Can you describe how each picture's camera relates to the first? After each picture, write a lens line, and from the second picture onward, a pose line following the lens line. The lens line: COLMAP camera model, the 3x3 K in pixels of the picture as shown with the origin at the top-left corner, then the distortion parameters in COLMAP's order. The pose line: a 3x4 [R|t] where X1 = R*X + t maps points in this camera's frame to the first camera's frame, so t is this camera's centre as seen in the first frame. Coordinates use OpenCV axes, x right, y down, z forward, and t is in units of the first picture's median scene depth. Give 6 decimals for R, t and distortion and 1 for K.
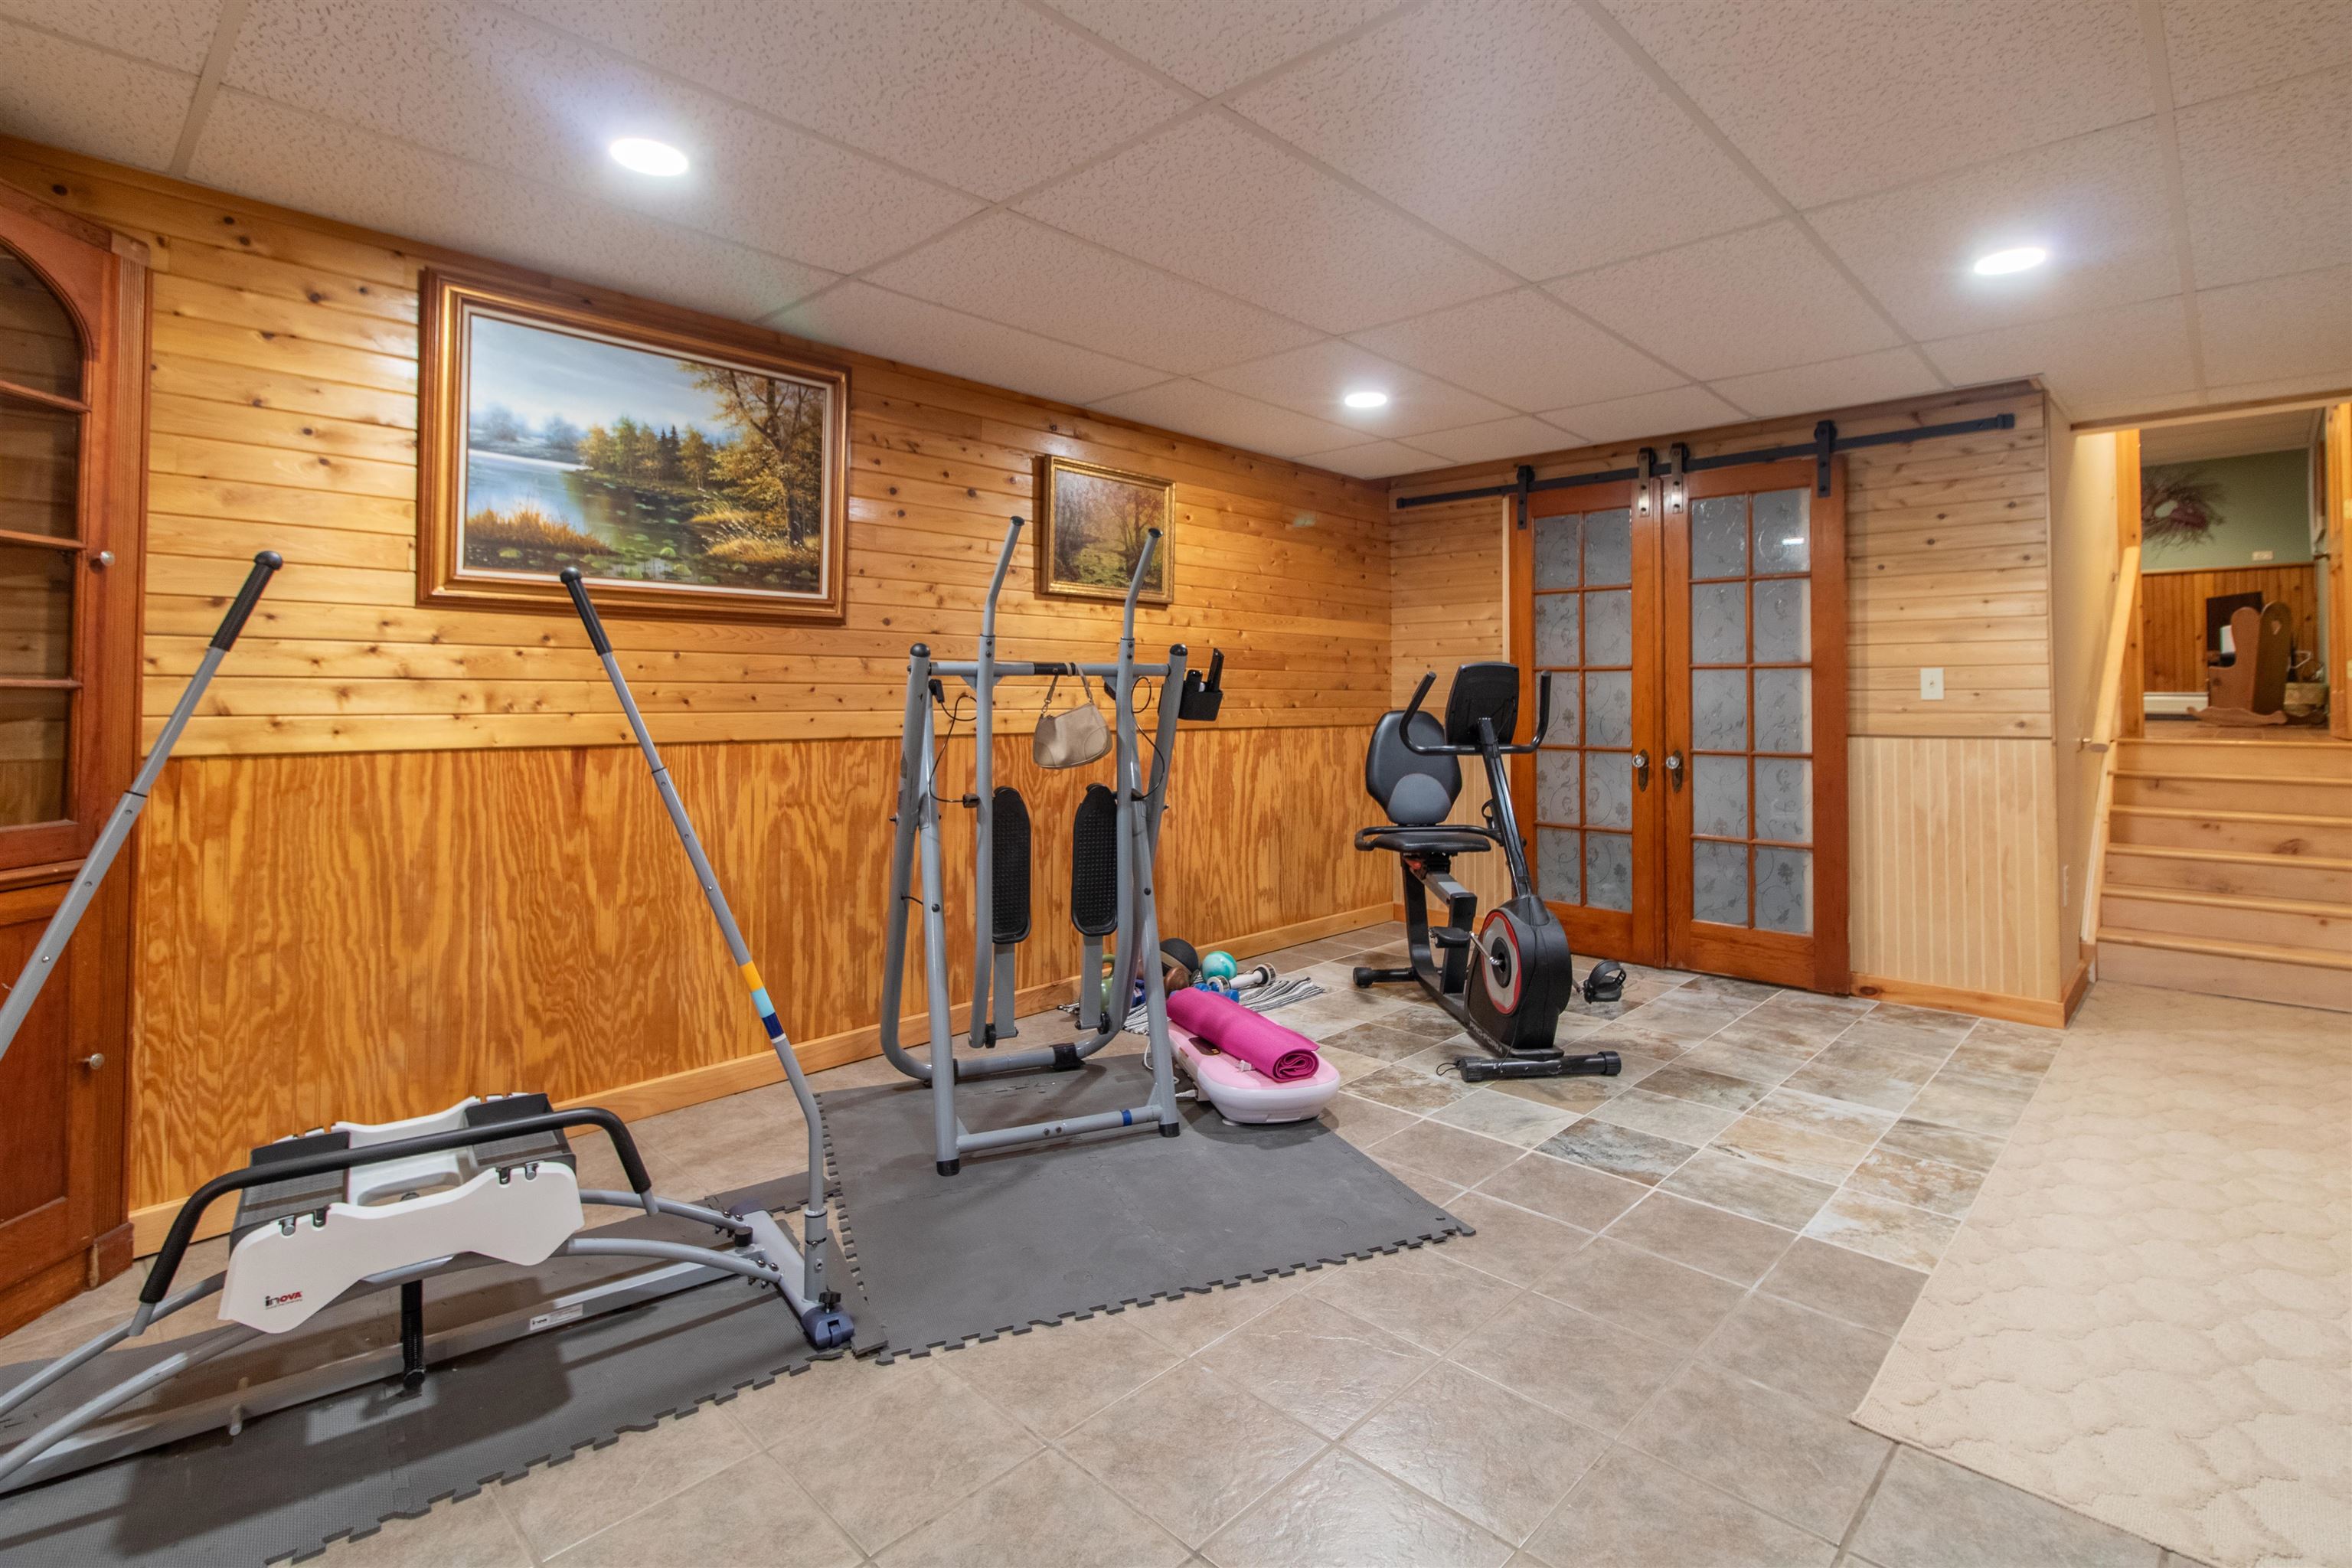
lens RADIAL K [[1101.0, 0, 1192.0], [0, 1101.0, 678.4], [0, 0, 1]] dist [-0.001011, 0.001959]
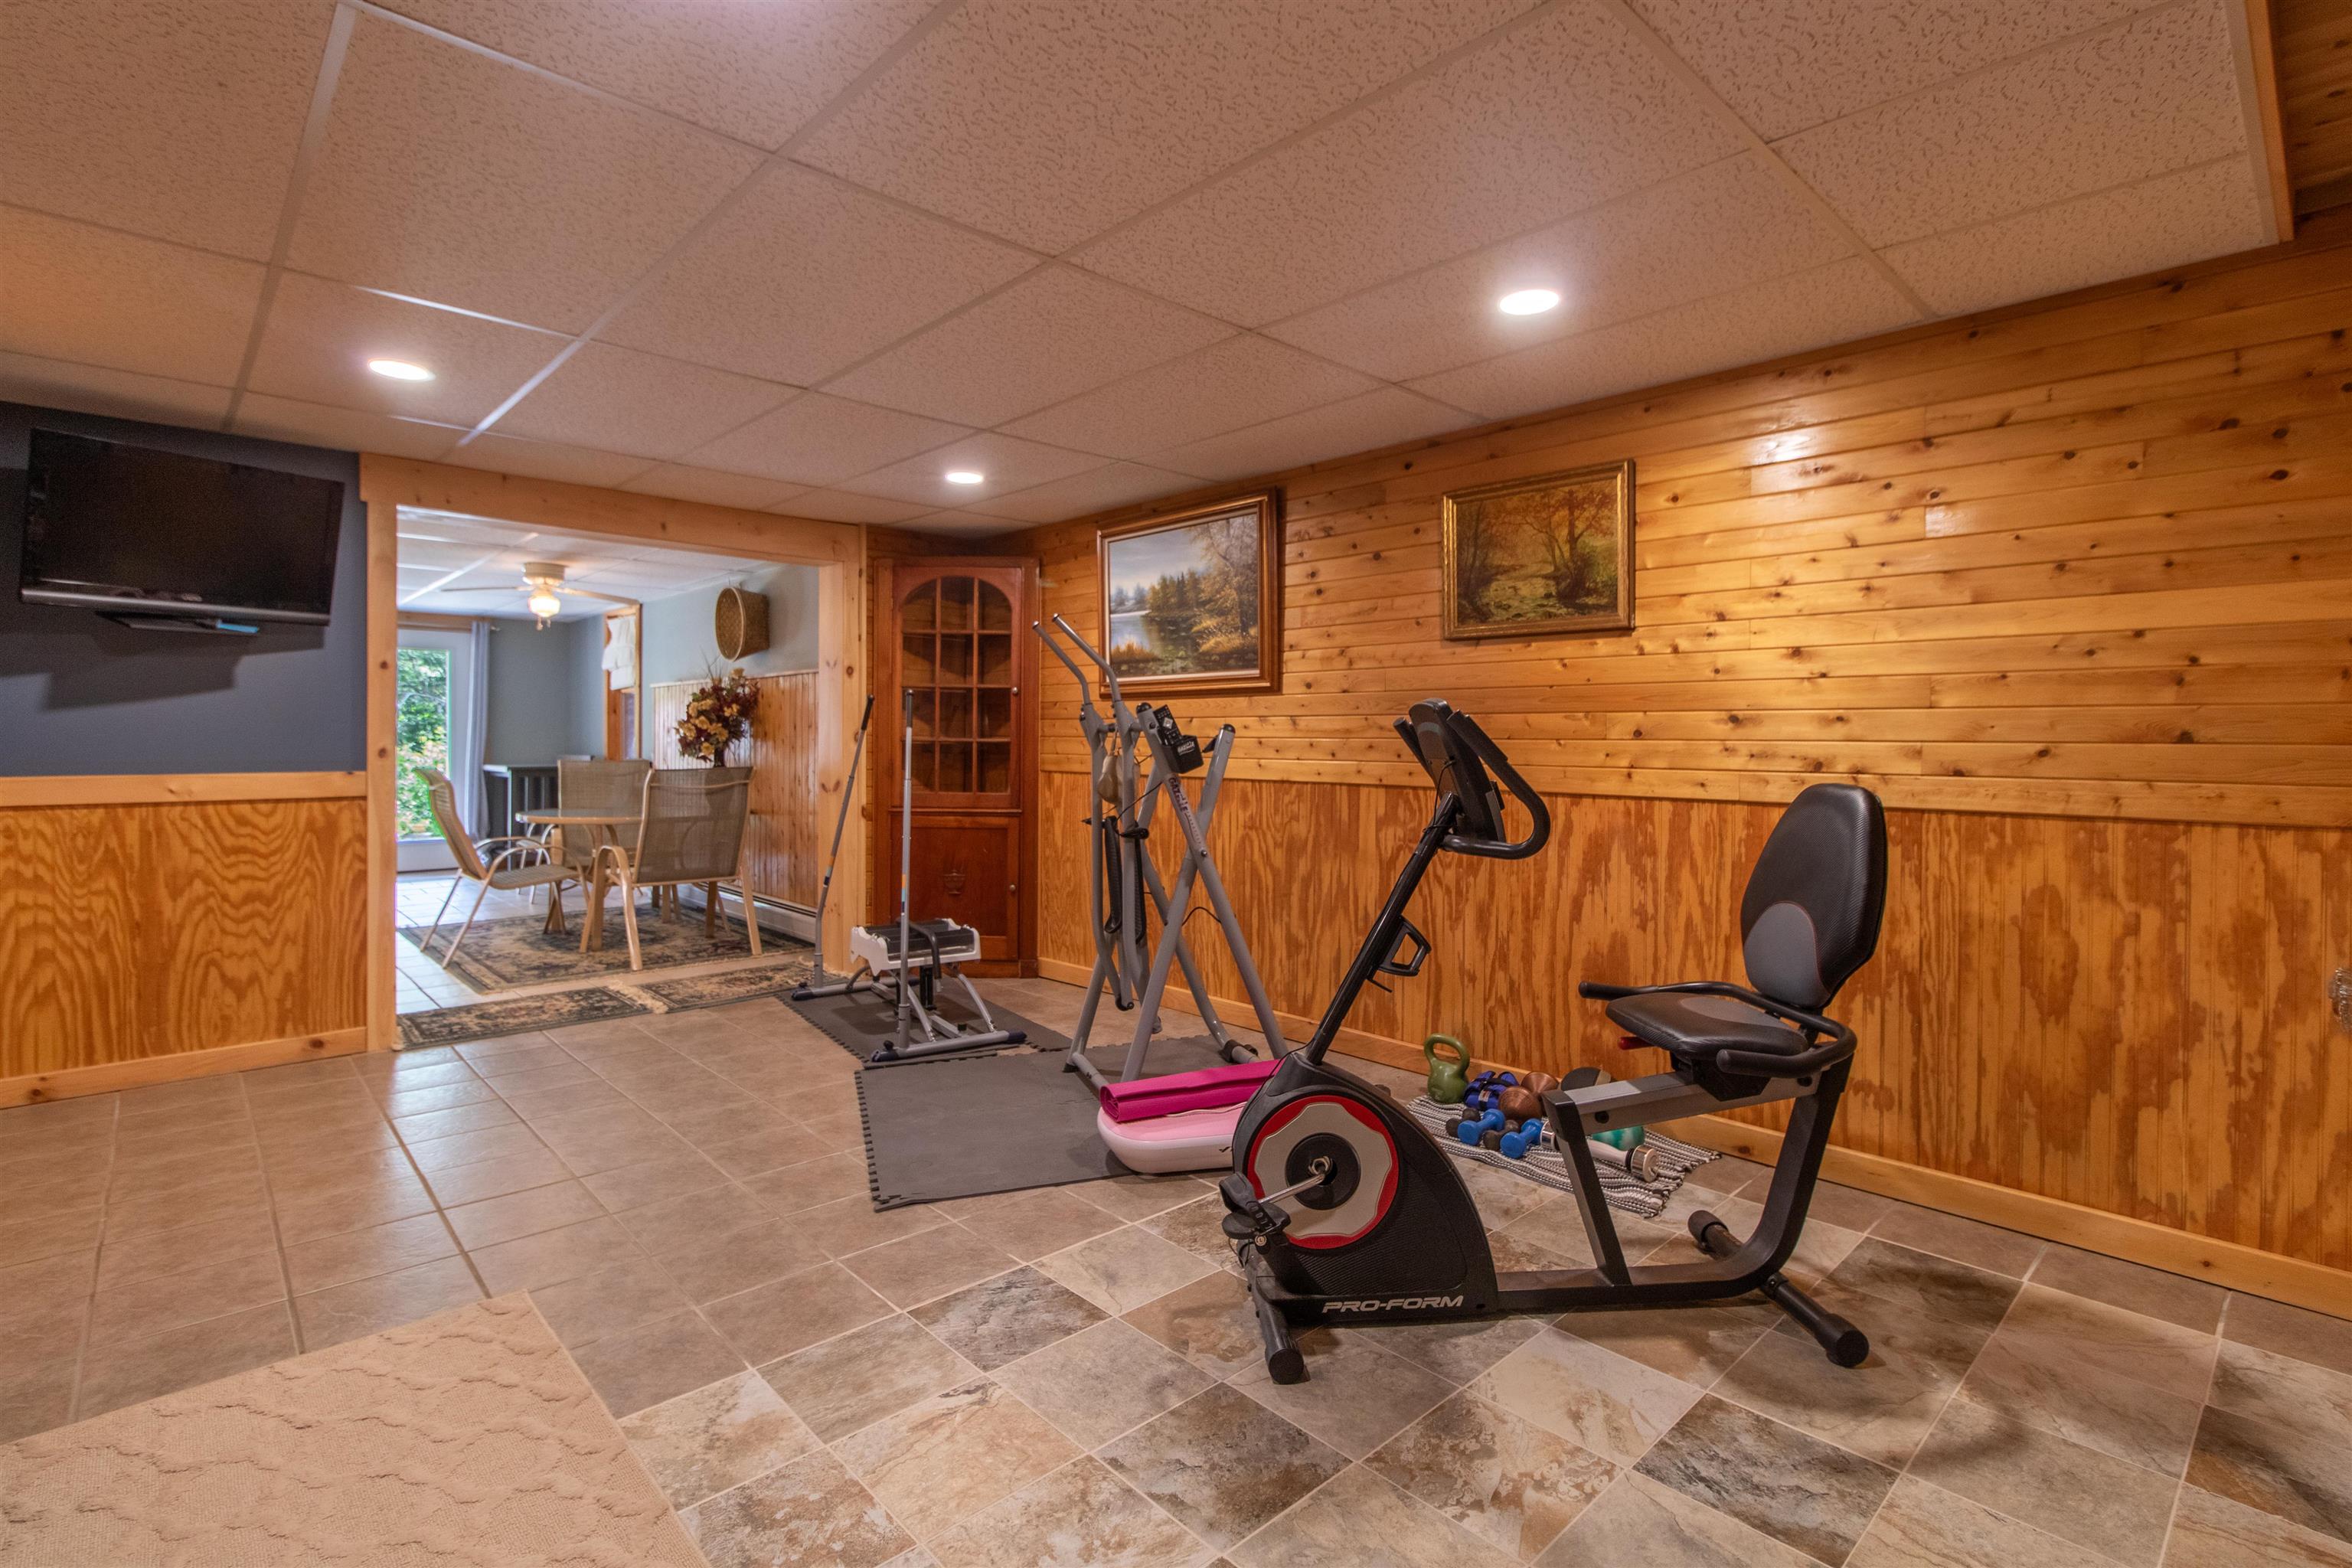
lens RADIAL K [[1101.0, 0, 1175.8], [0, 1101.0, 764.3], [0, 0, 1]] dist [-0.001011, 0.001959]
pose [[-0.052984, 0.023344, -0.998322, 1.112629], [0.013454, 0.999653, 0.022661, 0.005679], [0.998505, -0.012231, -0.053279, 1.104941]]
